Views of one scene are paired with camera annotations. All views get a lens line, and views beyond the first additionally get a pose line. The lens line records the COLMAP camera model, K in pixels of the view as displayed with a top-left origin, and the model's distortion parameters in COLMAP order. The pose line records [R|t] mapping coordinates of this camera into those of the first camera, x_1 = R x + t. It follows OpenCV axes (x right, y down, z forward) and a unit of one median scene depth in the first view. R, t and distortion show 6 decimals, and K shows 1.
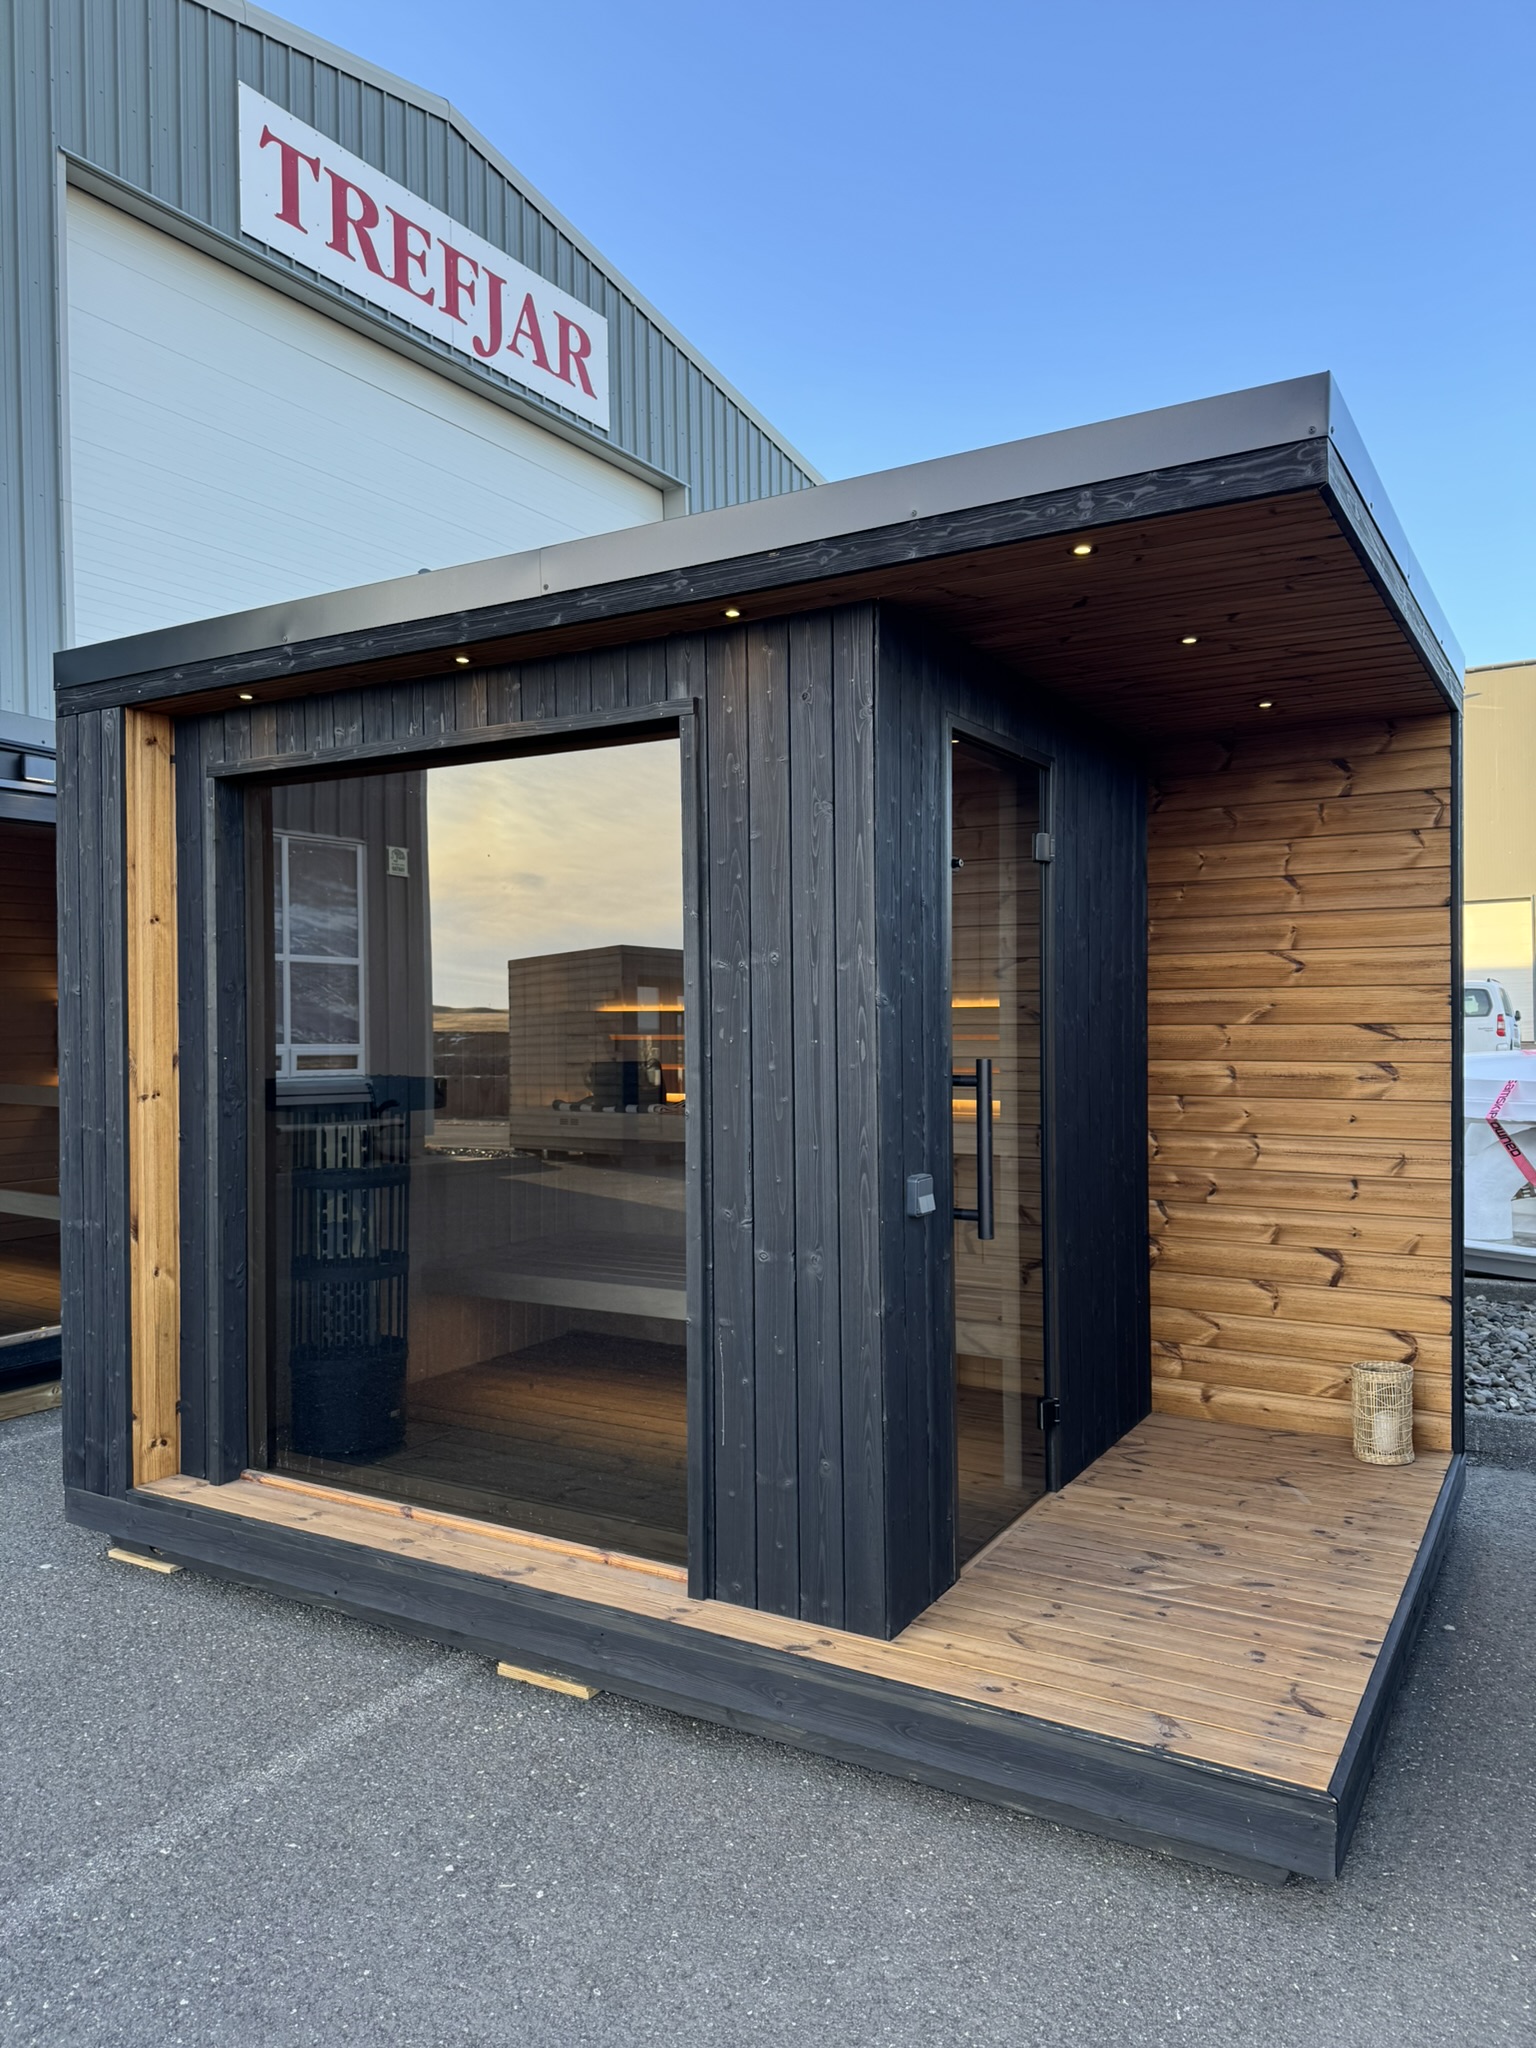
lens RADIAL K [[1444.0, 0, 767.2], [0, 1444.0, 1019.9], [0, 0, 1]] dist [0.025049, -0.024919]
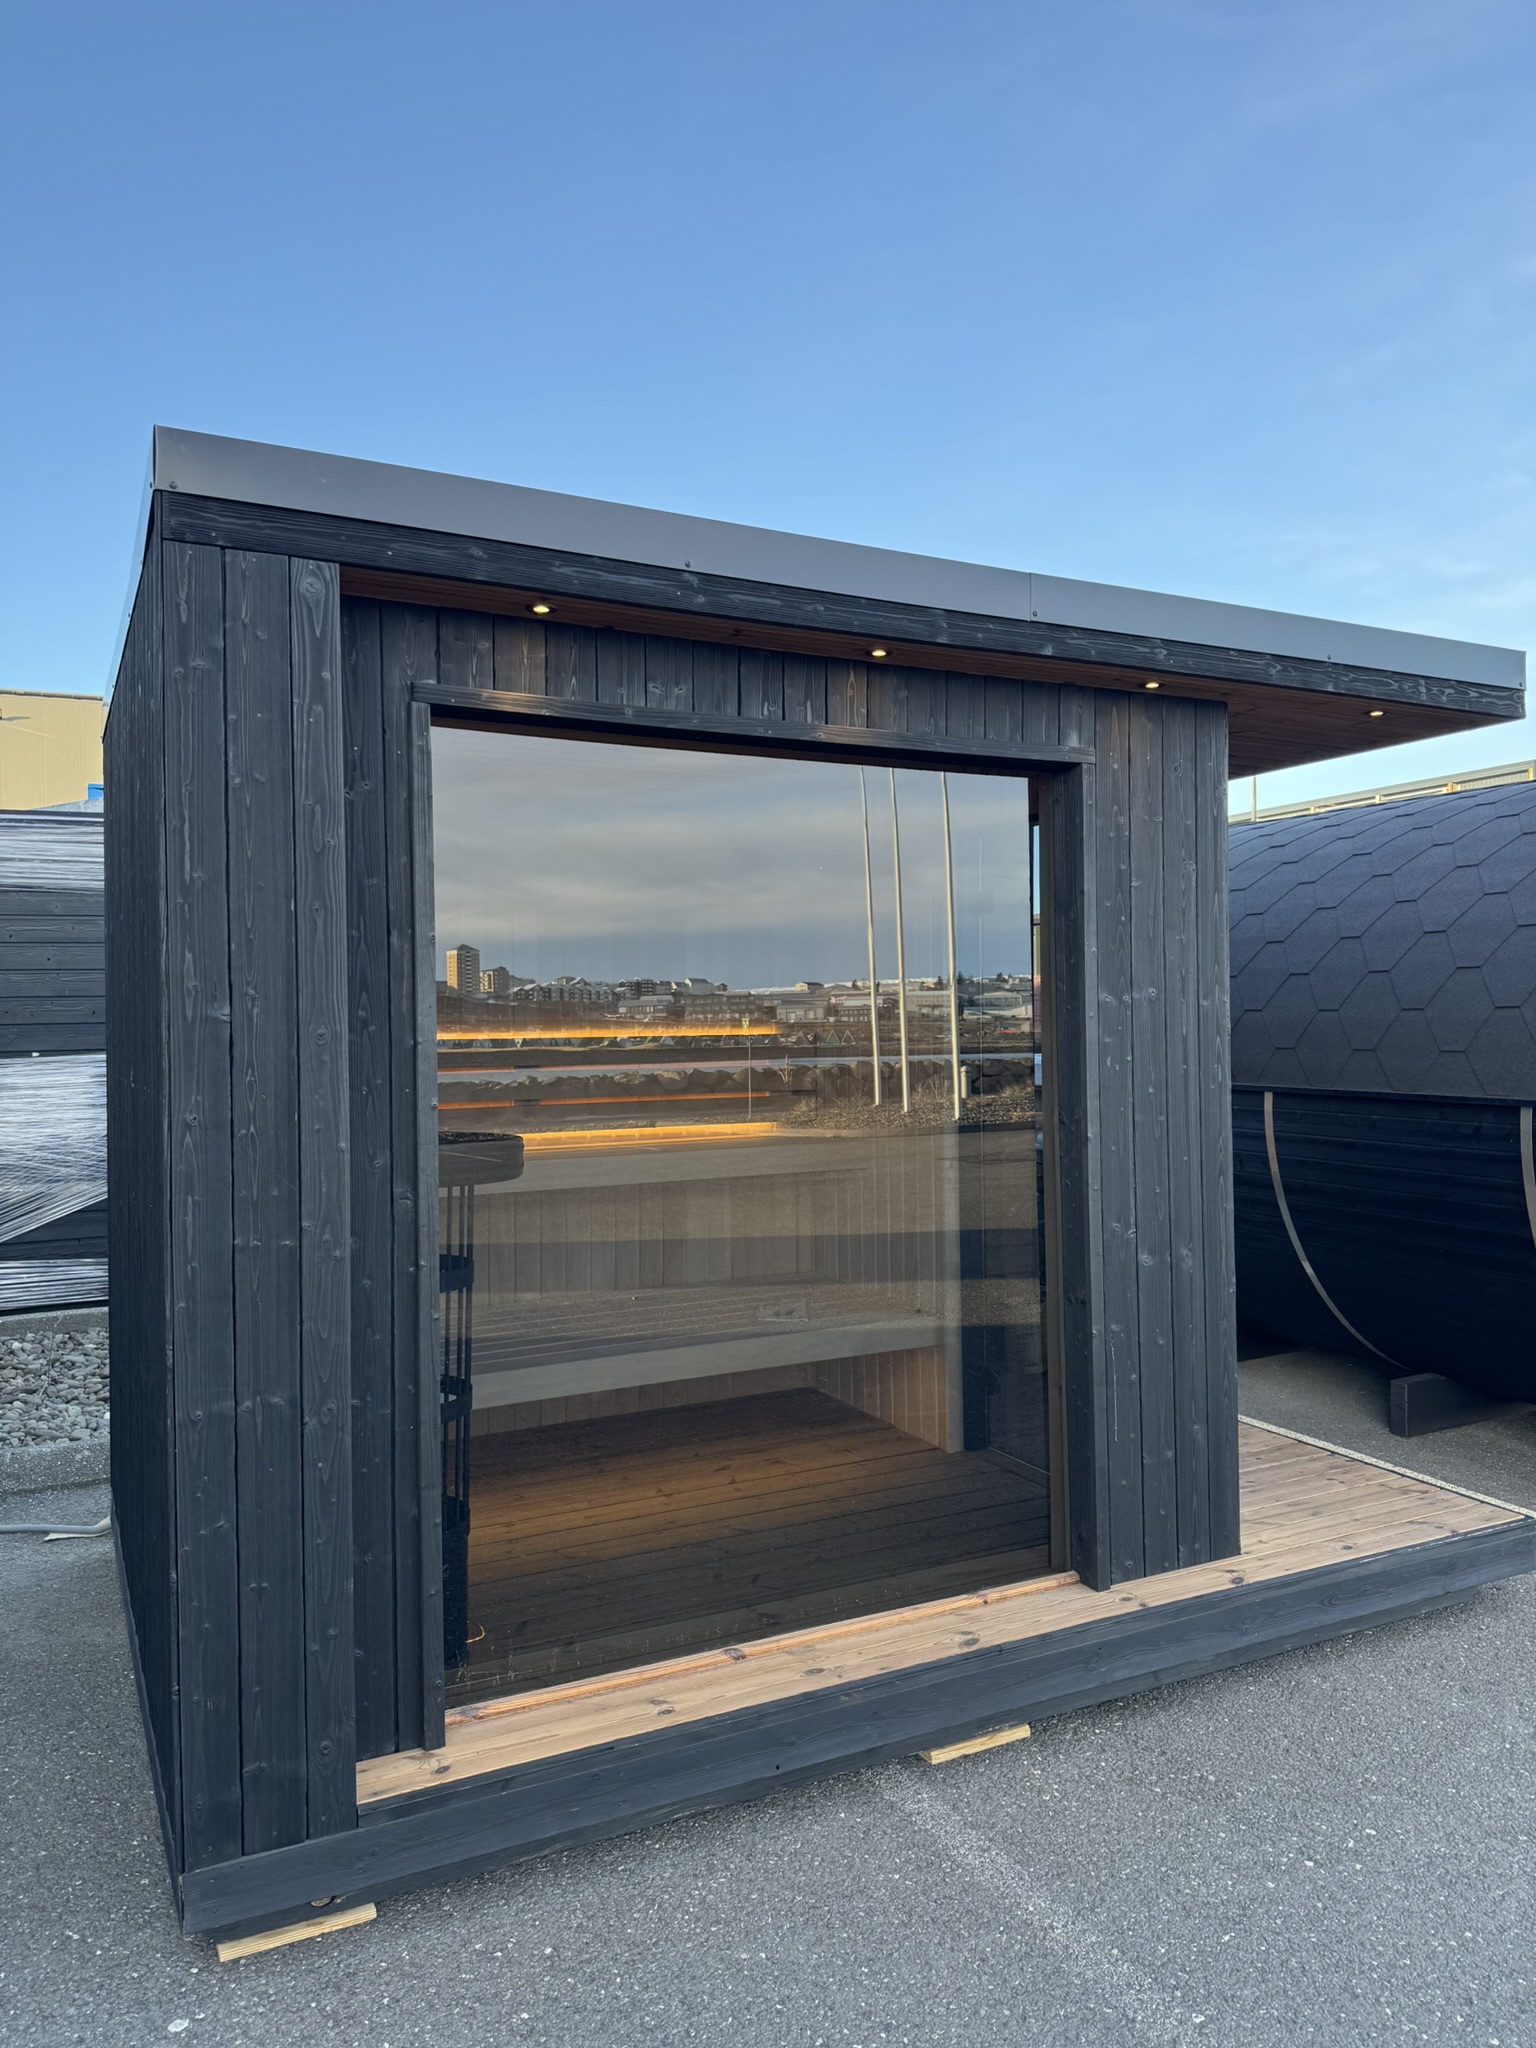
lens RADIAL K [[1444.0, 0, 759.8], [0, 1444.0, 1023.6], [0, 0, 1]] dist [0.025049, -0.024919]
pose [[0.538122, 0.001807, 0.842865, -1.101108], [0.009223, 0.999925, -0.008032, -0.013188], [-0.842816, 0.012096, 0.538065, 0.638852]]
